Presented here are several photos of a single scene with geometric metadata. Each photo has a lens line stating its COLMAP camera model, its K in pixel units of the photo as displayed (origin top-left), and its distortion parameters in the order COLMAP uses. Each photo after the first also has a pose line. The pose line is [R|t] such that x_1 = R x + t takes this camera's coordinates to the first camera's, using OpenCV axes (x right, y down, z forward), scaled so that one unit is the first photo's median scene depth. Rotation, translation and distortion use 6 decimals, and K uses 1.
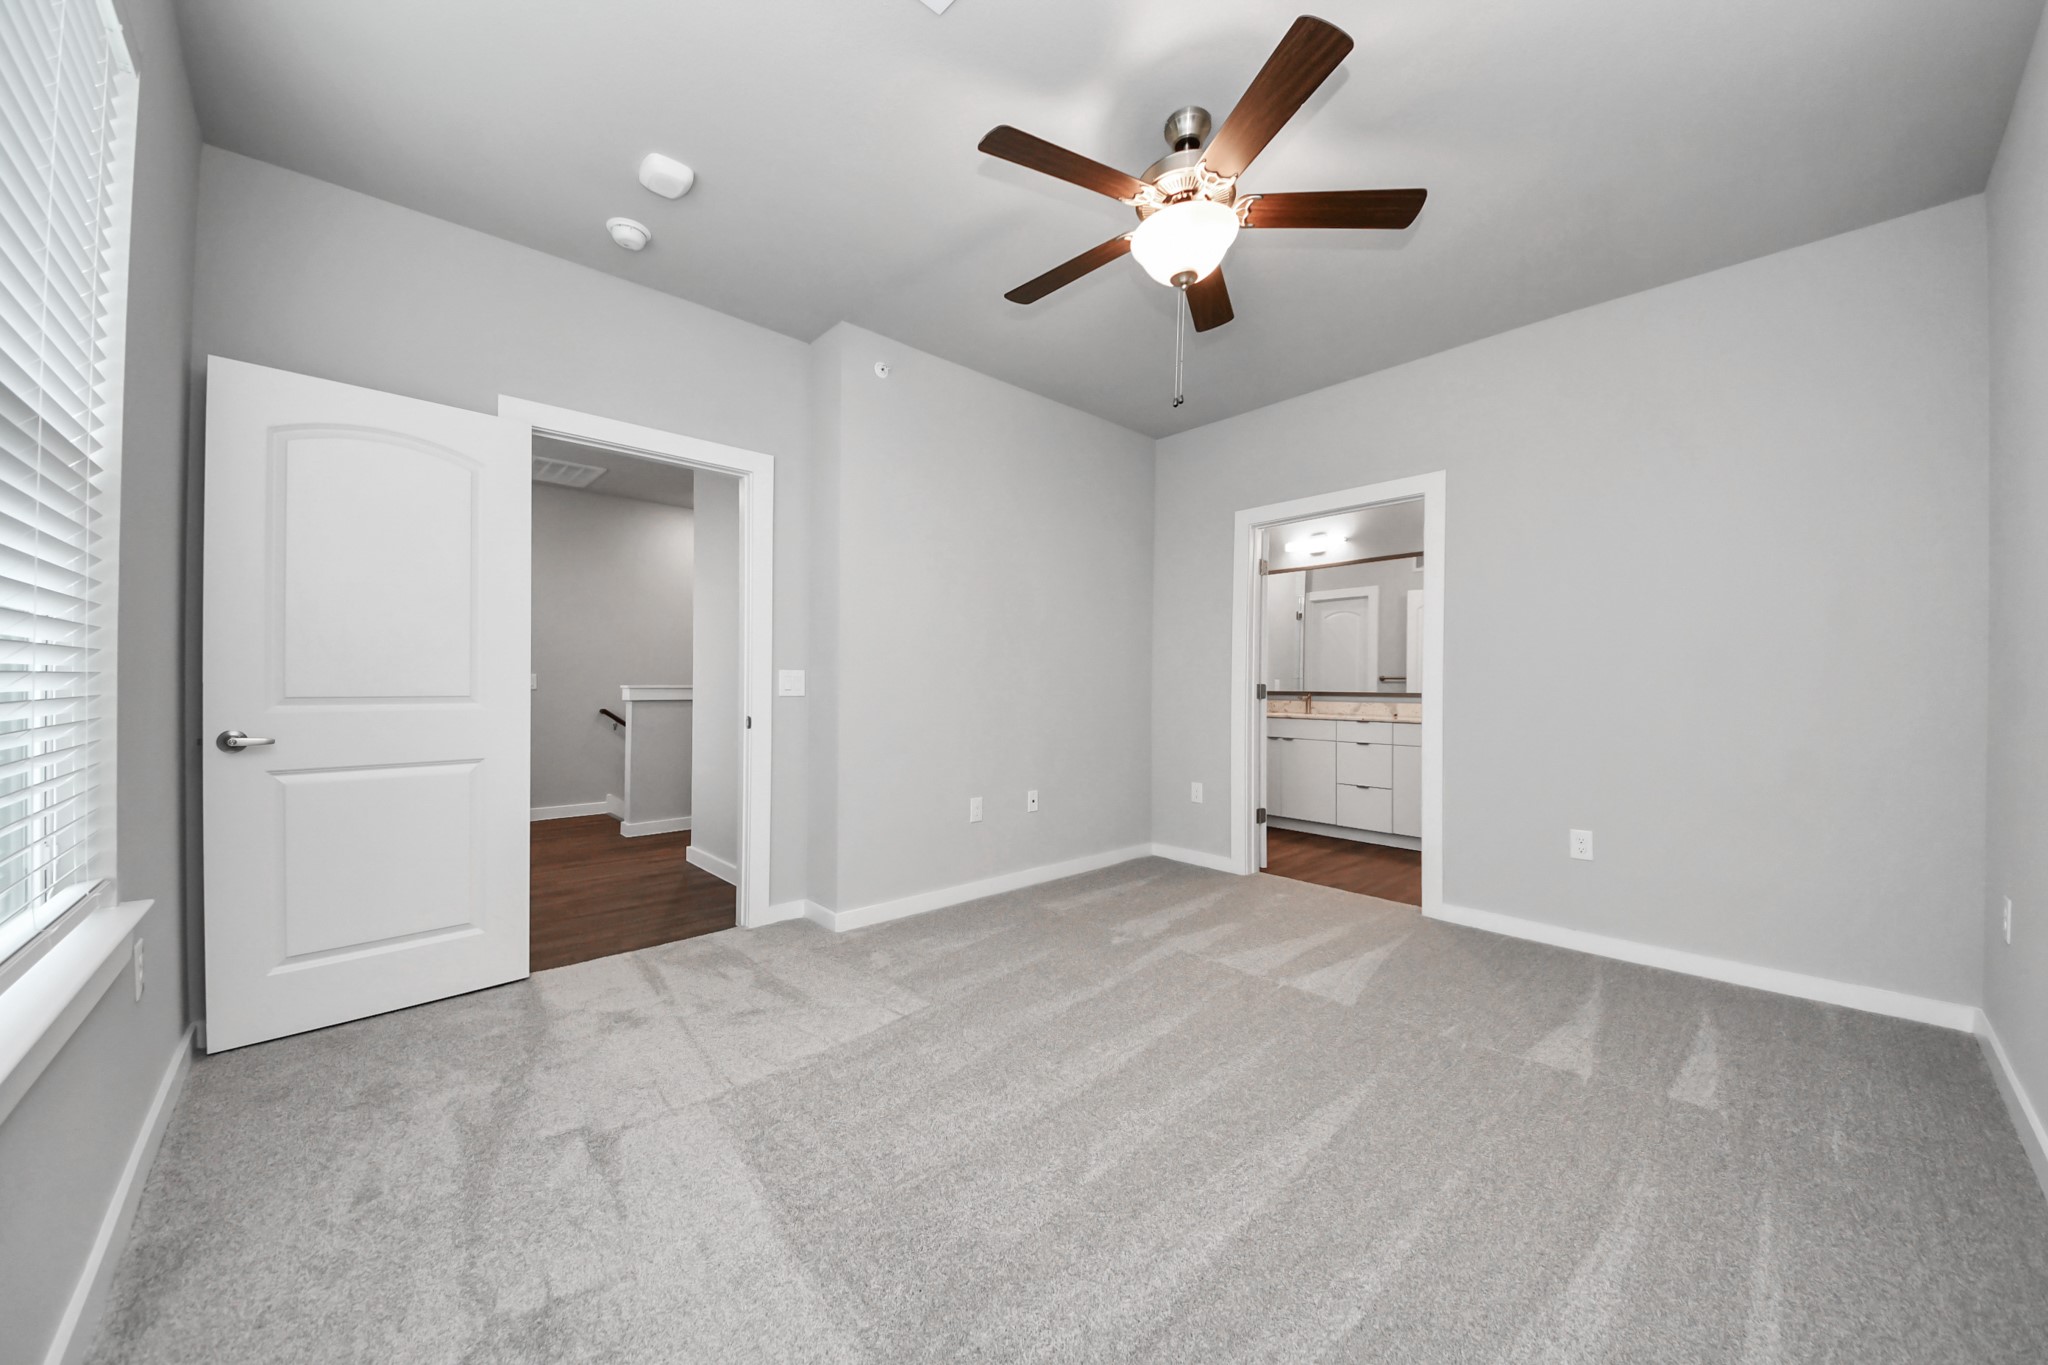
lens RADIAL K [[743.7, 0, 1021.1], [0, 743.7, 681.5], [0, 0, 1]] dist [0.000106, 0.000110]
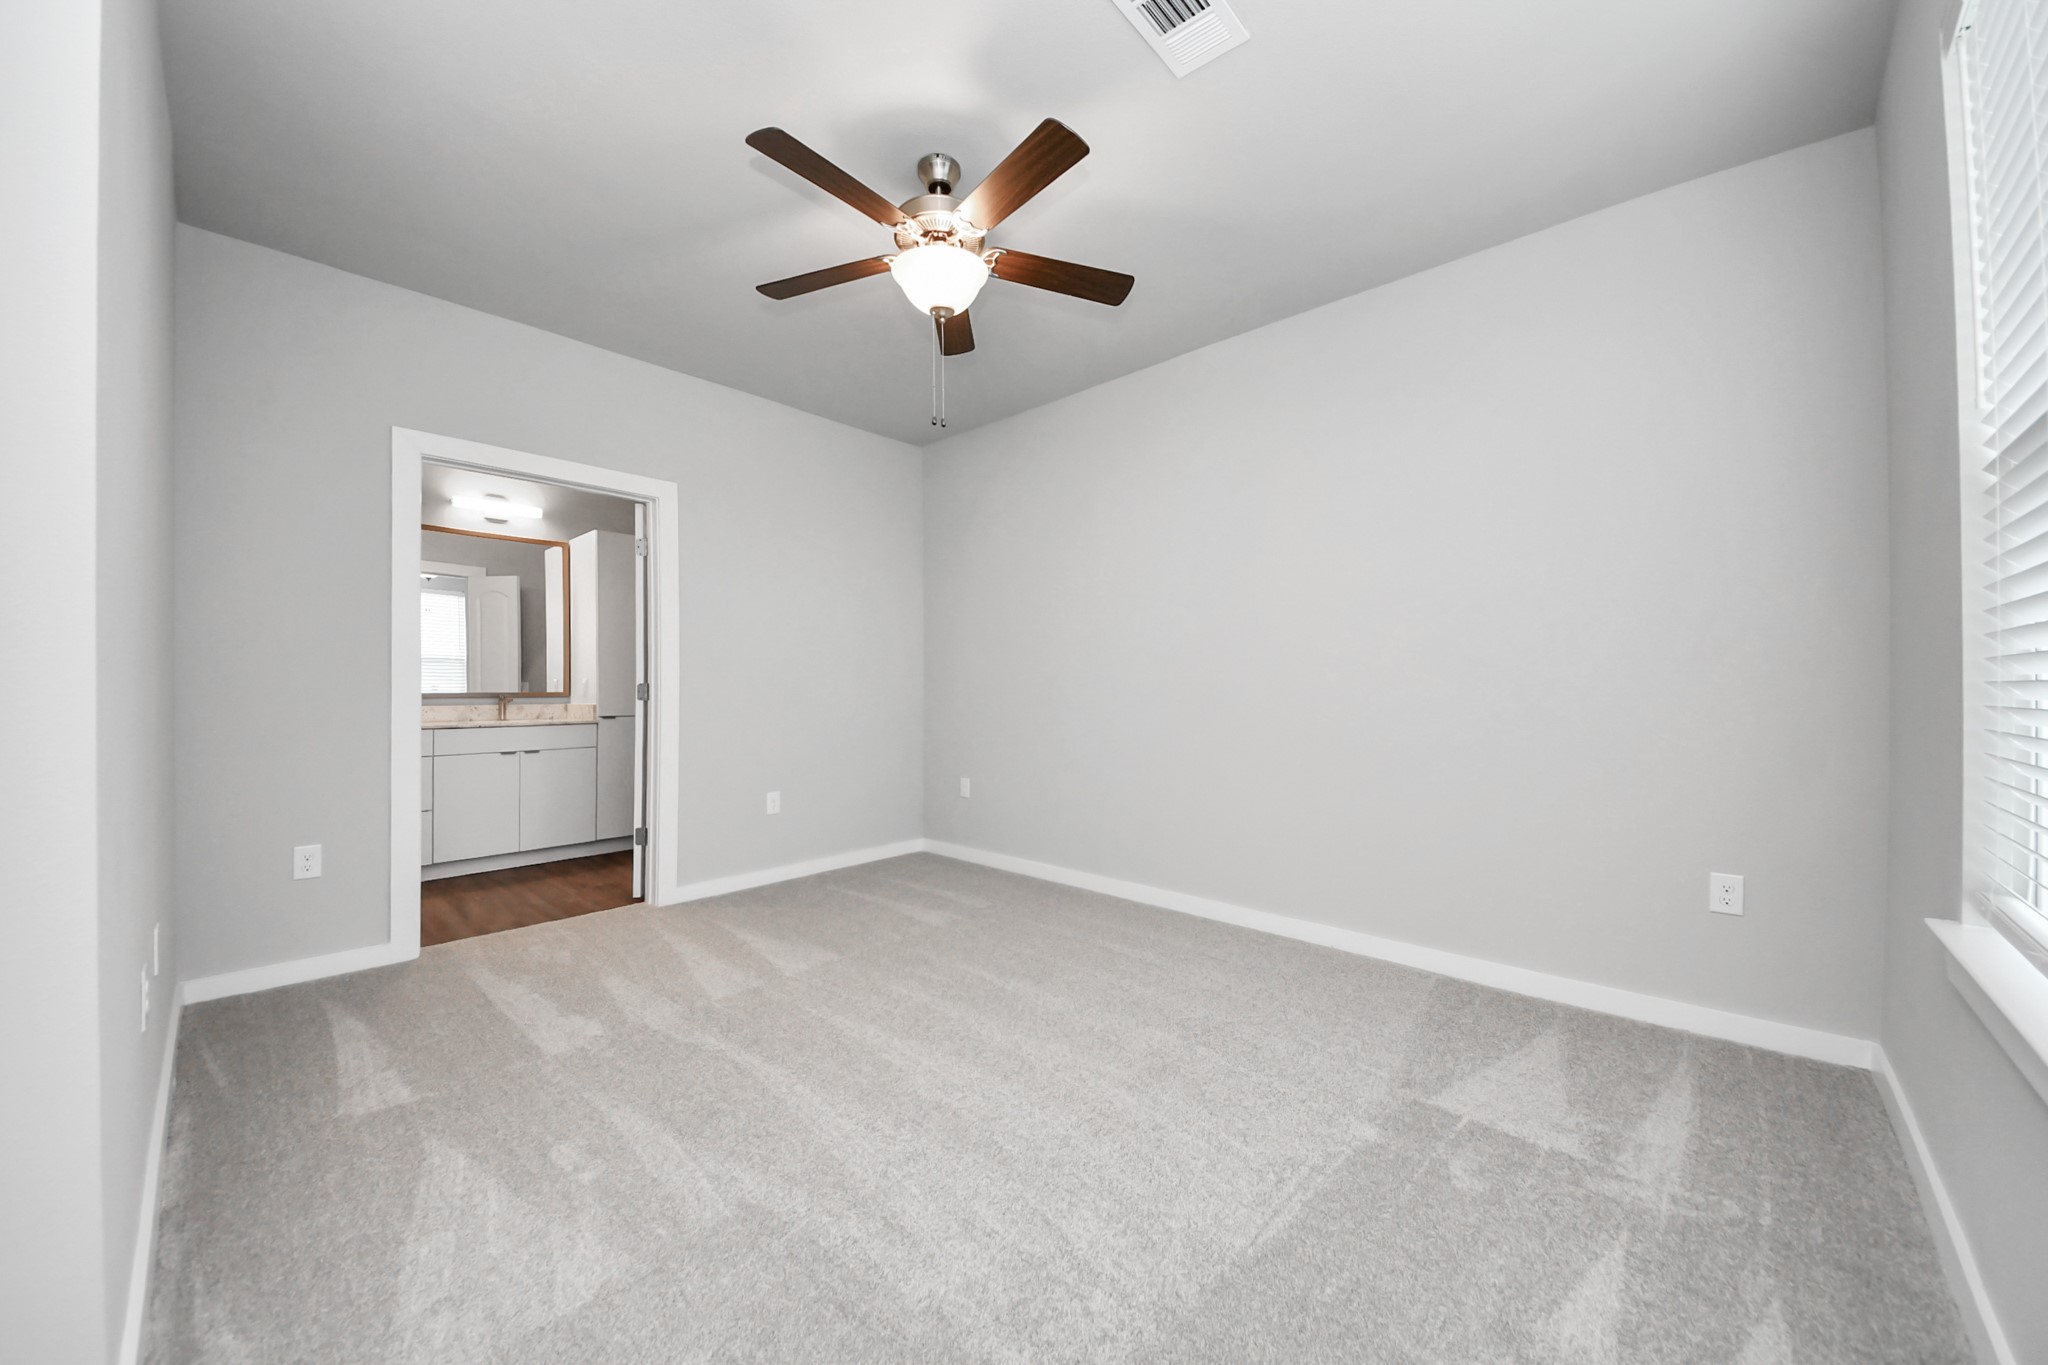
lens RADIAL K [[743.7, 0, 1023.0], [0, 743.7, 686.7], [0, 0, 1]] dist [0.000106, 0.000110]
pose [[-0.096556, -0.007386, 0.995300, -0.494997], [-0.004733, 0.999965, 0.006961, -0.001037], [-0.995316, -0.004038, -0.096588, 0.557085]]
